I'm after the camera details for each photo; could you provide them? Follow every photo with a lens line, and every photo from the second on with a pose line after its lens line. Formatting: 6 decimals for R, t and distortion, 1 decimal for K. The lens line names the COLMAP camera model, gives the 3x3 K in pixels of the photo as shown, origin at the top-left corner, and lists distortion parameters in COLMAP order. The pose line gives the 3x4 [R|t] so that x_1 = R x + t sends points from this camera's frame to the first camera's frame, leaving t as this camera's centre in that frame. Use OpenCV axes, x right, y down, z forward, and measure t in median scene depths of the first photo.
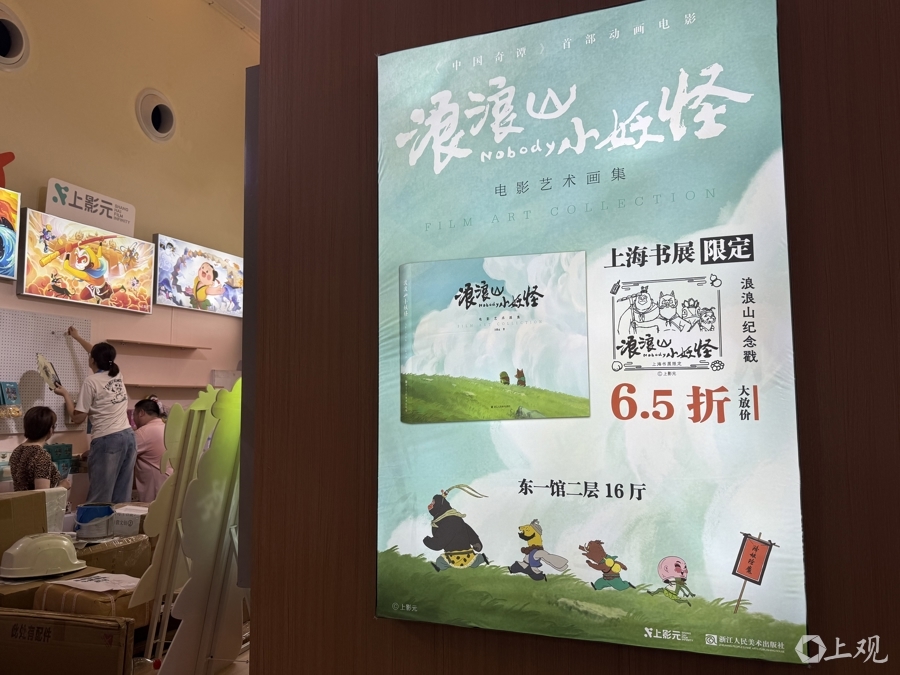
lens RADIAL K [[723.5, 0, 450.0], [0, 723.5, 337.5], [0, 0, 1]] dist [-0.002832, -0.003094]
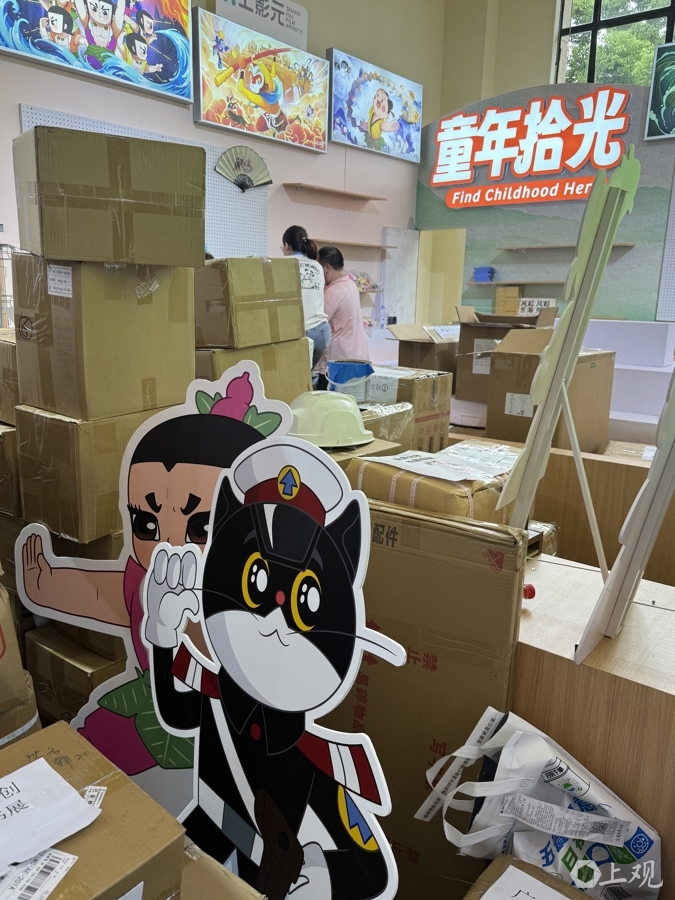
lens RADIAL K [[723.5, 0, 337.5], [0, 723.5, 450.0], [0, 0, 1]] dist [-0.002832, -0.003094]
pose [[0.956850, 0.082575, -0.278602, -0.145712], [0.006854, 0.952093, 0.305731, 0.043816], [0.290501, -0.294448, 0.910445, 0.135205]]
